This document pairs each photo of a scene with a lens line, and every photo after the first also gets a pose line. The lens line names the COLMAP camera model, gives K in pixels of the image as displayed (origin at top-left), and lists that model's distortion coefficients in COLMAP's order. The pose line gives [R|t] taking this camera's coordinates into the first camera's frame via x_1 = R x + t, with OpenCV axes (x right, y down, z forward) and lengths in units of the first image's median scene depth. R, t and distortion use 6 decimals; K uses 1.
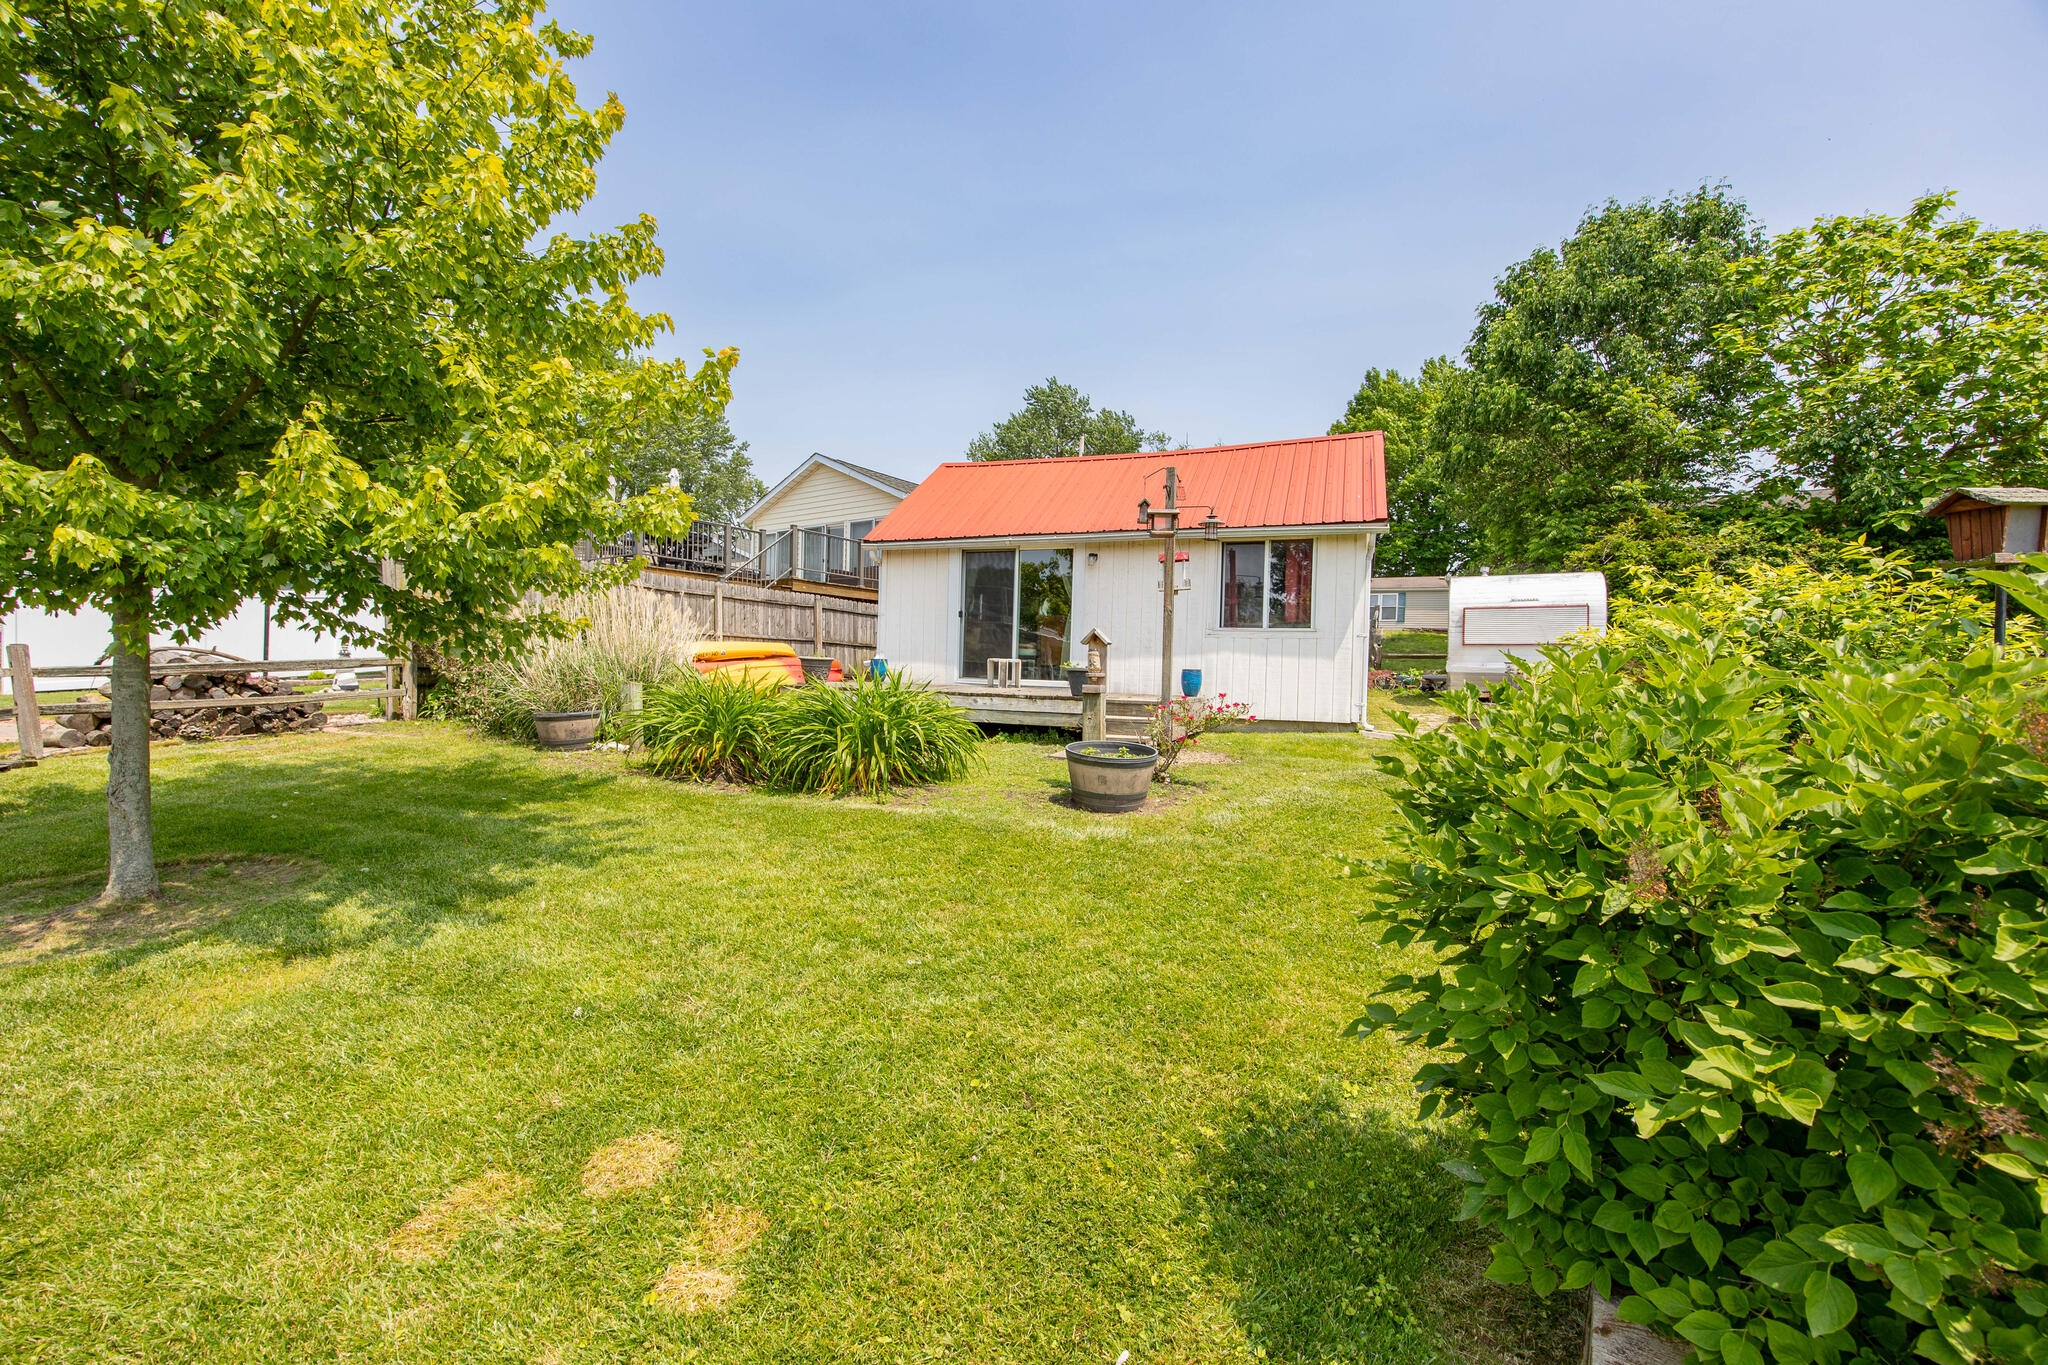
lens RADIAL K [[782.9, 0, 1012.7], [0, 782.9, 704.4], [0, 0, 1]] dist [-0.002288, -0.000266]
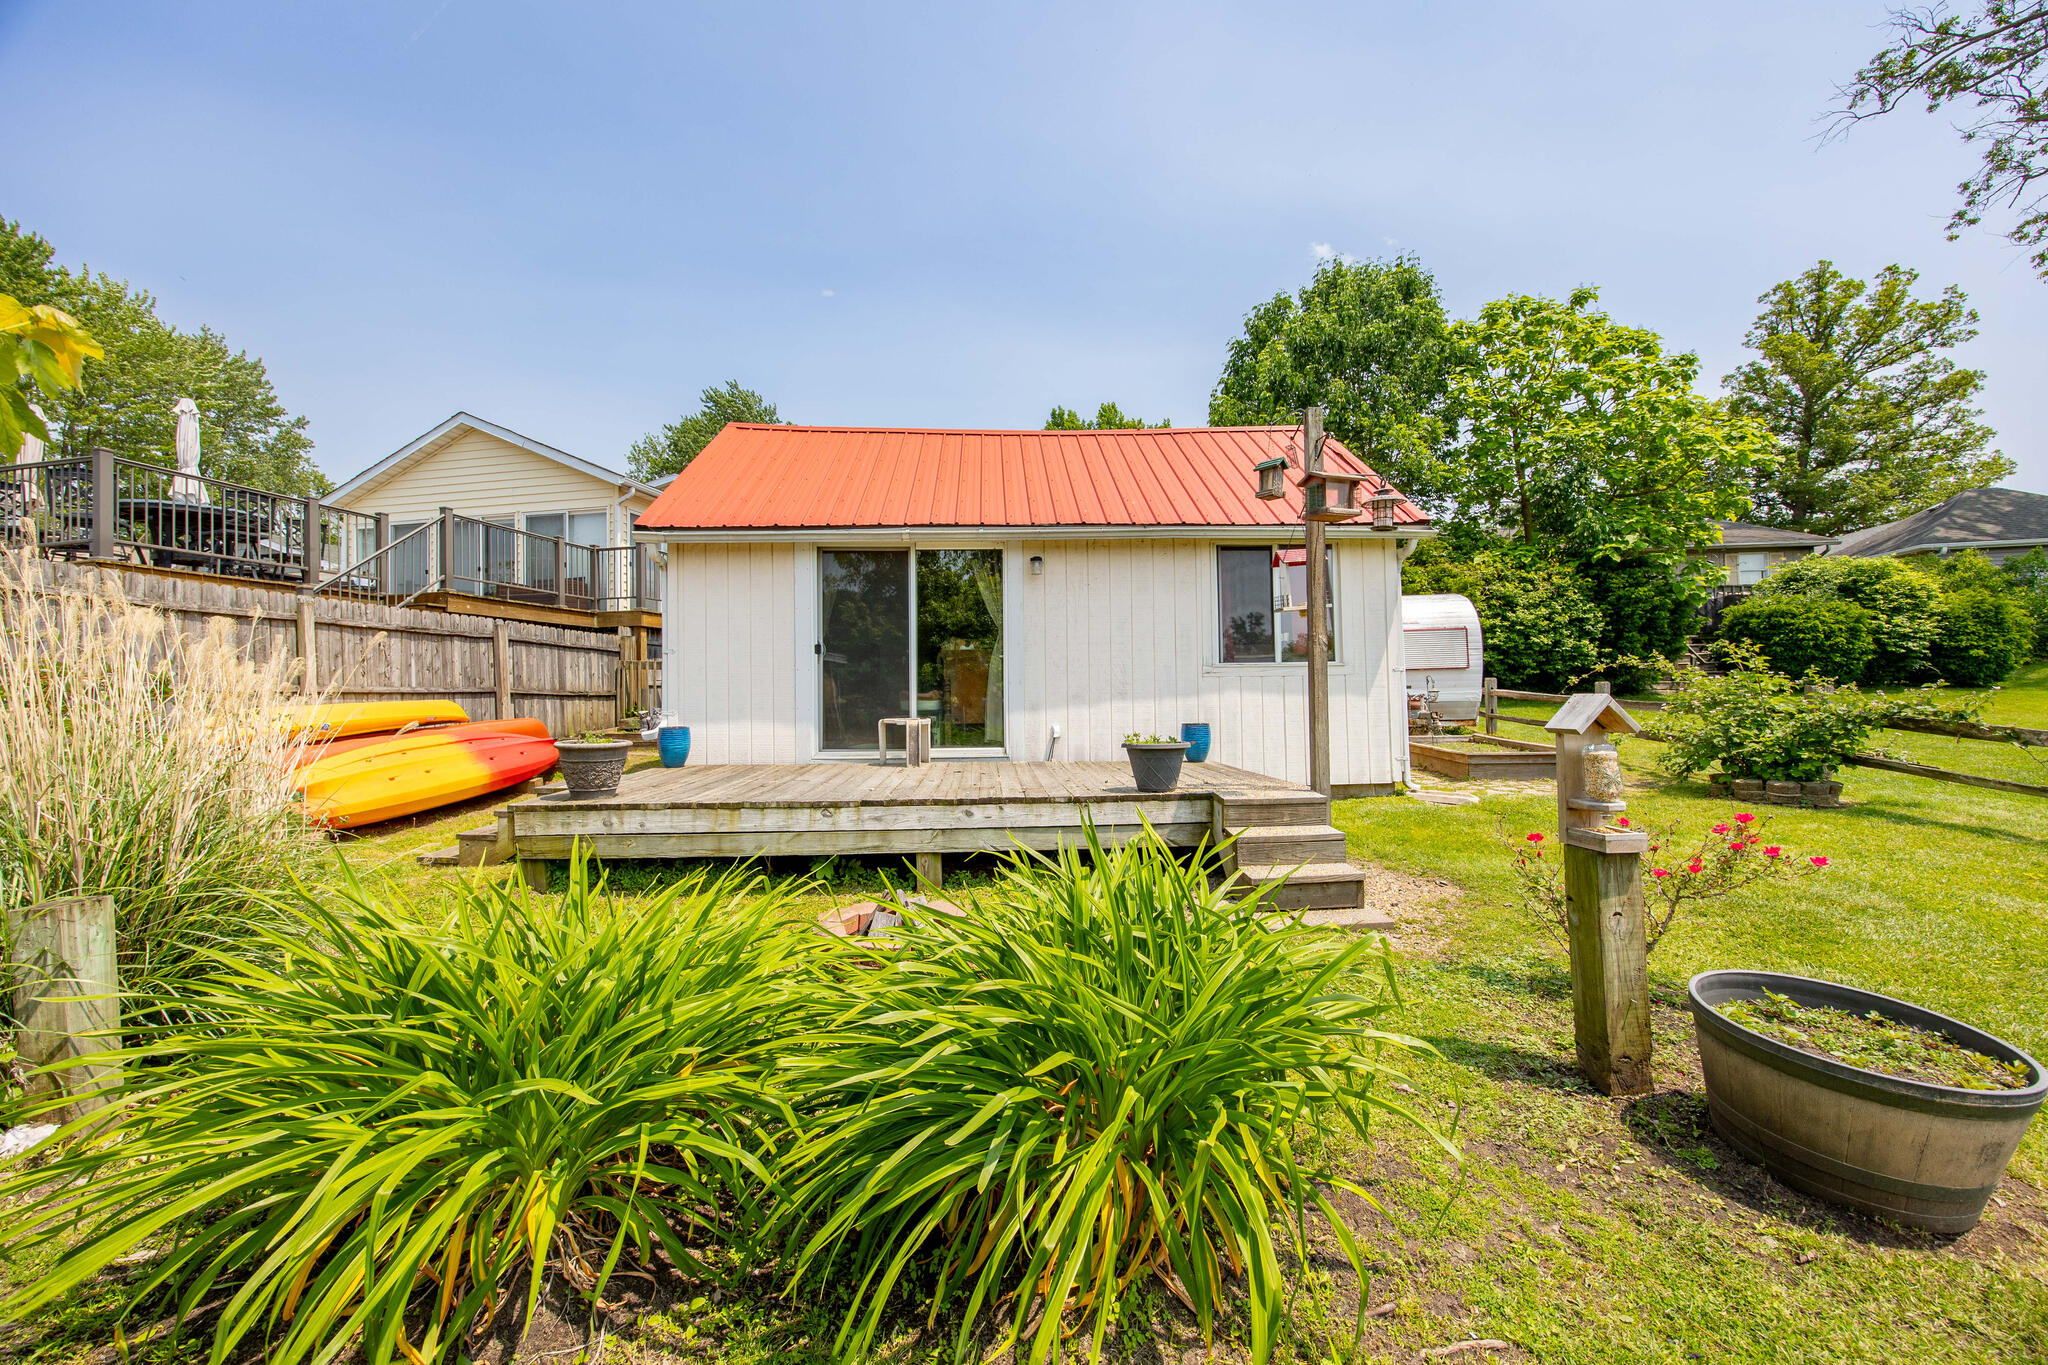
lens RADIAL K [[795.1, 0, 1031.1], [0, 795.1, 681.2], [0, 0, 1]] dist [-0.000678, -0.000490]
pose [[0.914030, -0.033067, 0.404297, -0.122956], [0.057316, 0.997201, -0.048020, -0.036176], [-0.401577, 0.067065, 0.913366, 0.260449]]
